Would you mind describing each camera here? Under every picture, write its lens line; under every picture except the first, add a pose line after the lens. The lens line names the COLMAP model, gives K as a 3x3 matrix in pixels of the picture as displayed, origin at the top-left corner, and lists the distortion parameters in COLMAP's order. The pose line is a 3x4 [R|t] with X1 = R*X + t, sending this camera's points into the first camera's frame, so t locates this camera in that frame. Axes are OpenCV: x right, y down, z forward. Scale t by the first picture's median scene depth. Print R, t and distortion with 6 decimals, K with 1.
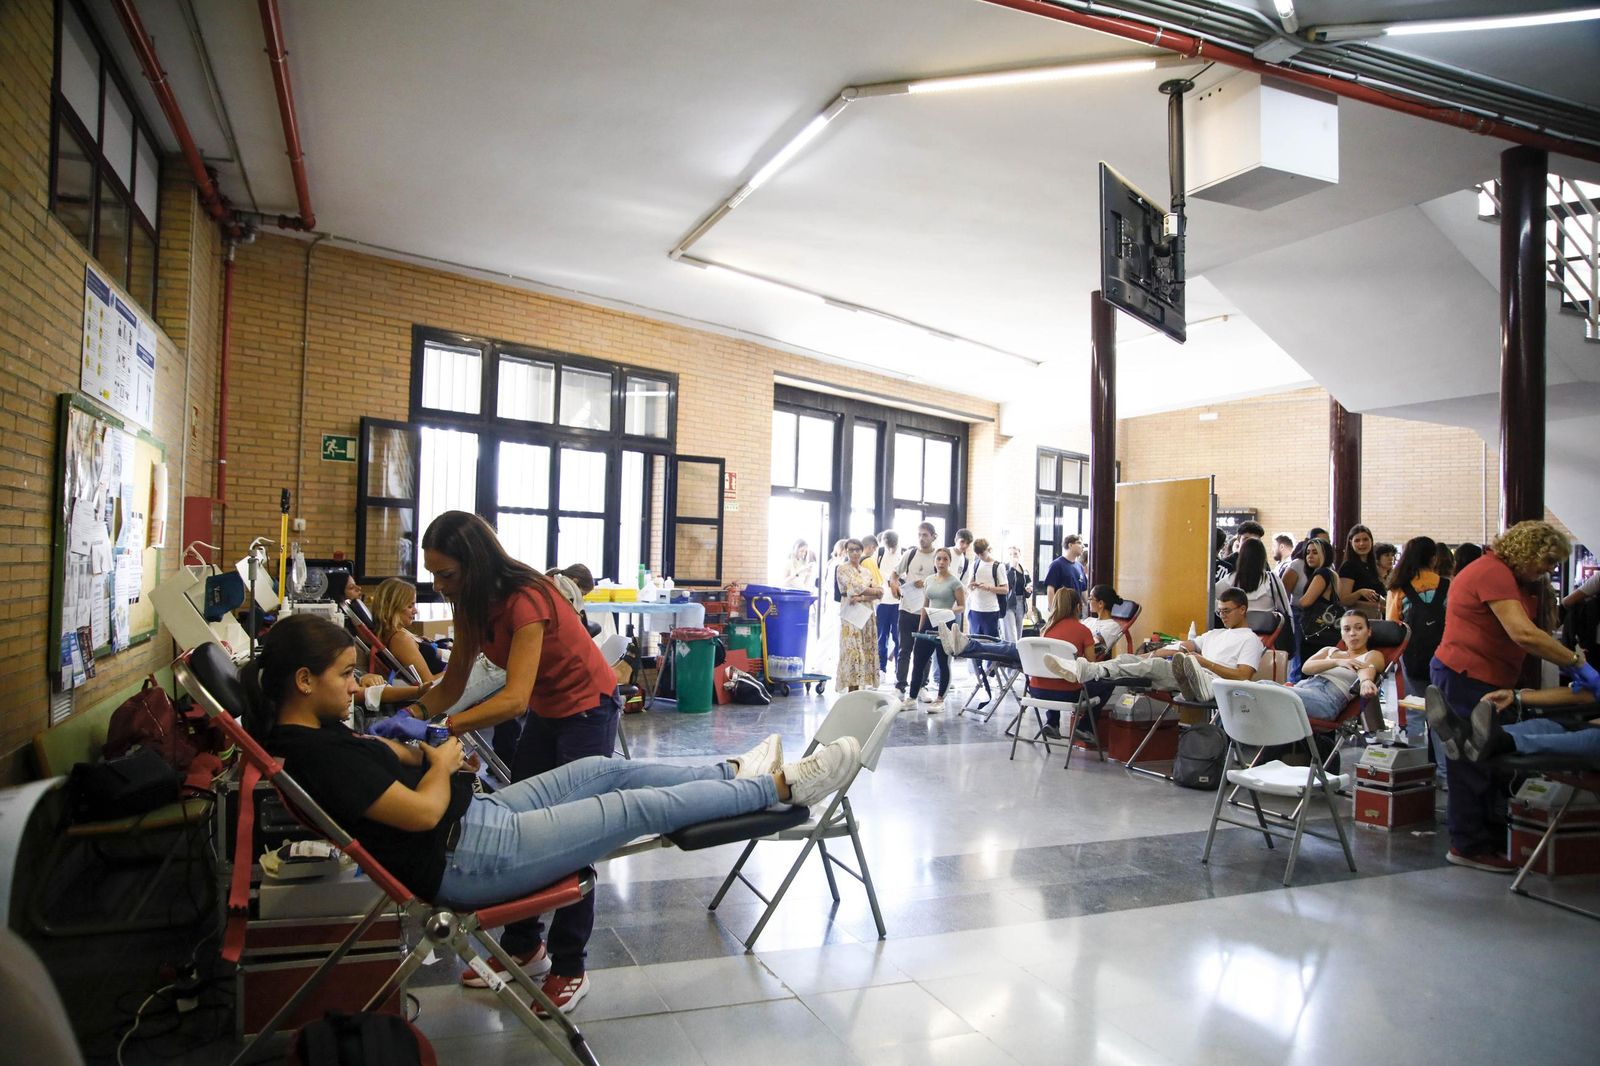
lens RADIAL K [[1116.6, 0, 787.0], [0, 1116.6, 535.2], [0, 0, 1]] dist [-0.122464, 0.095950]
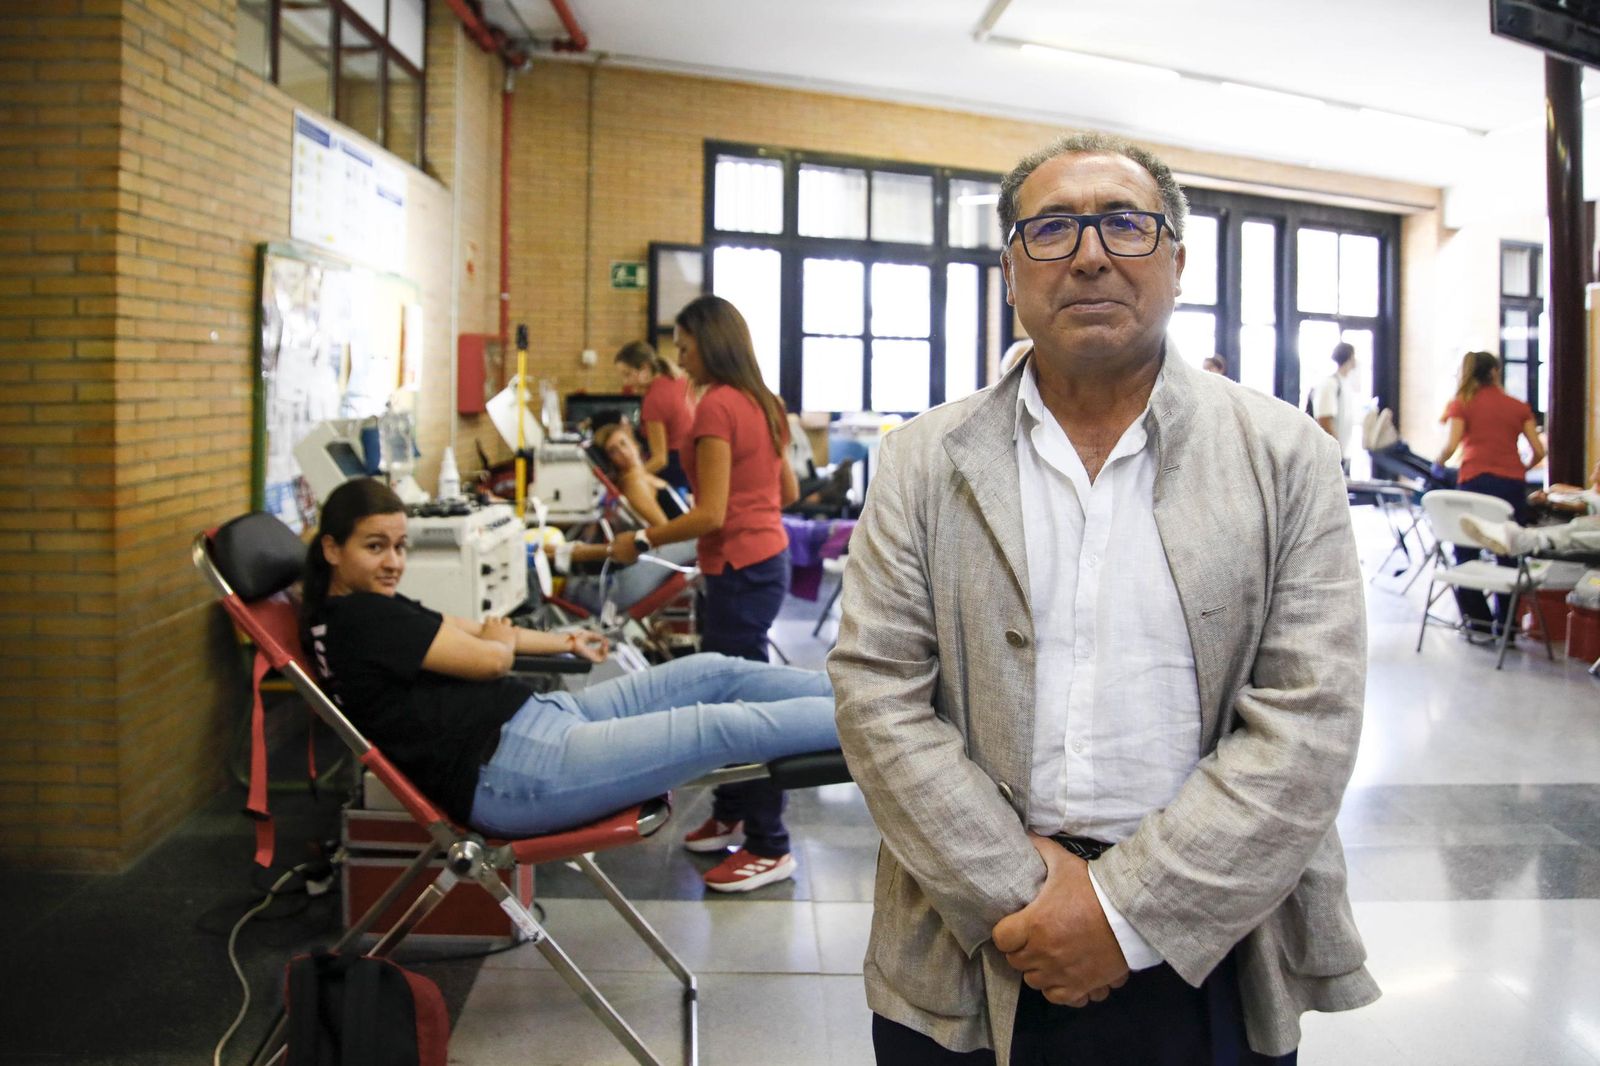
lens RADIAL K [[1216.1, 0, 743.9], [0, 1216.1, 363.9], [0, 0, 1]] dist [-0.141803, 0.144117]
pose [[0.929625, -0.015172, -0.368195, 0.092499], [0.018466, 0.999815, 0.005425, -0.010942], [0.368045, -0.011843, 0.929733, 0.086686]]
